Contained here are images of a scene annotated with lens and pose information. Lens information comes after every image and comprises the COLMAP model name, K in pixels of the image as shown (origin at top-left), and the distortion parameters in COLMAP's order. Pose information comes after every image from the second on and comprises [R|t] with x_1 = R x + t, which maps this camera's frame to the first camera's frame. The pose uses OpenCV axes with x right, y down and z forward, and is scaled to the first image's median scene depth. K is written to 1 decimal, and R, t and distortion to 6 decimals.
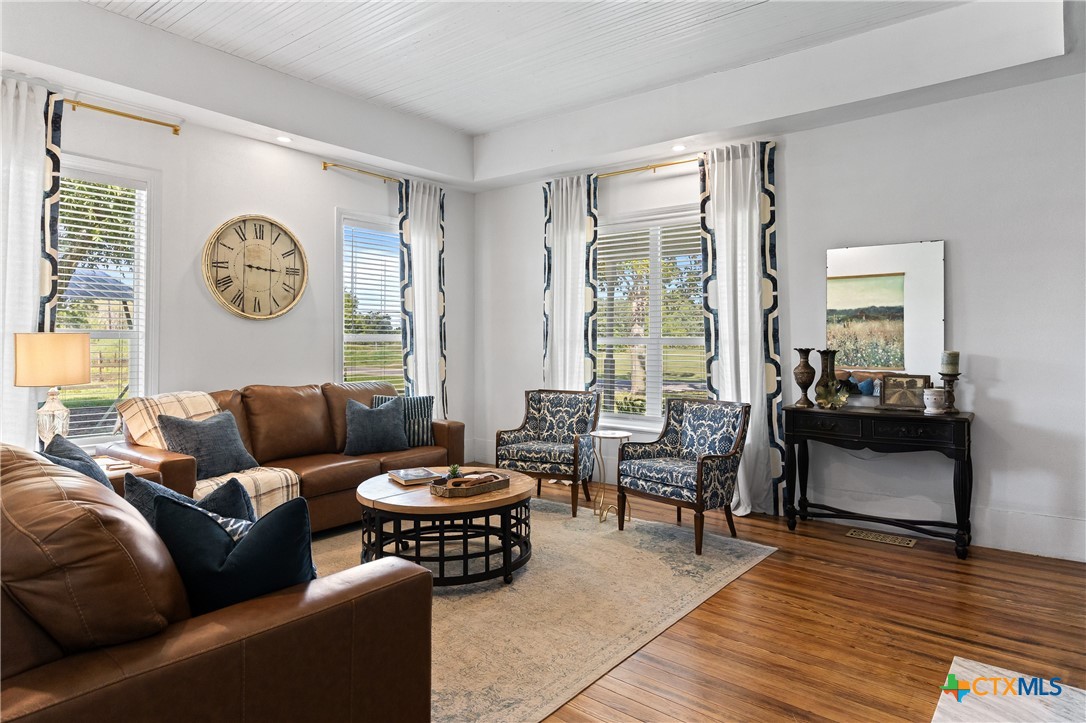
lens RADIAL K [[642.4, 0, 552.3], [0, 642.4, 333.3], [0, 0, 1]] dist [-0.003949, -0.001178]
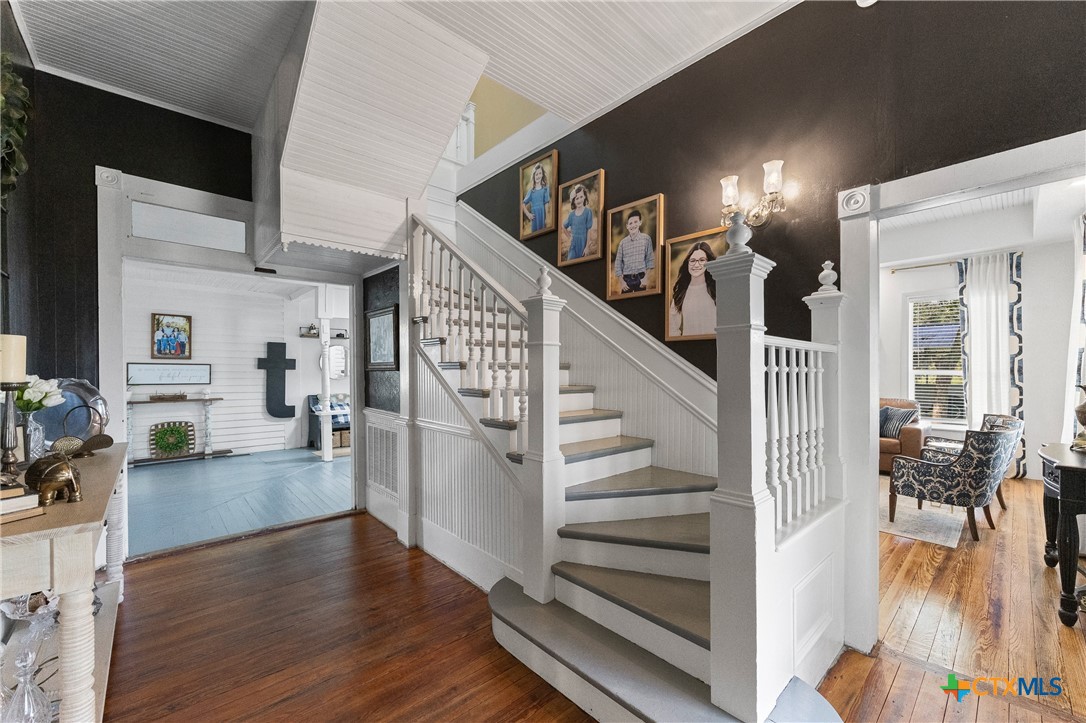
lens RADIAL K [[459.9, 0, 534.6], [0, 459.9, 372.0], [0, 0, 1]] dist [-0.008673, 0.001689]
pose [[-0.184576, 0.004864, -0.982806, 0.995995], [0.008888, 0.999955, 0.003279, -0.005148], [0.982778, -0.008130, -0.184611, 0.281765]]
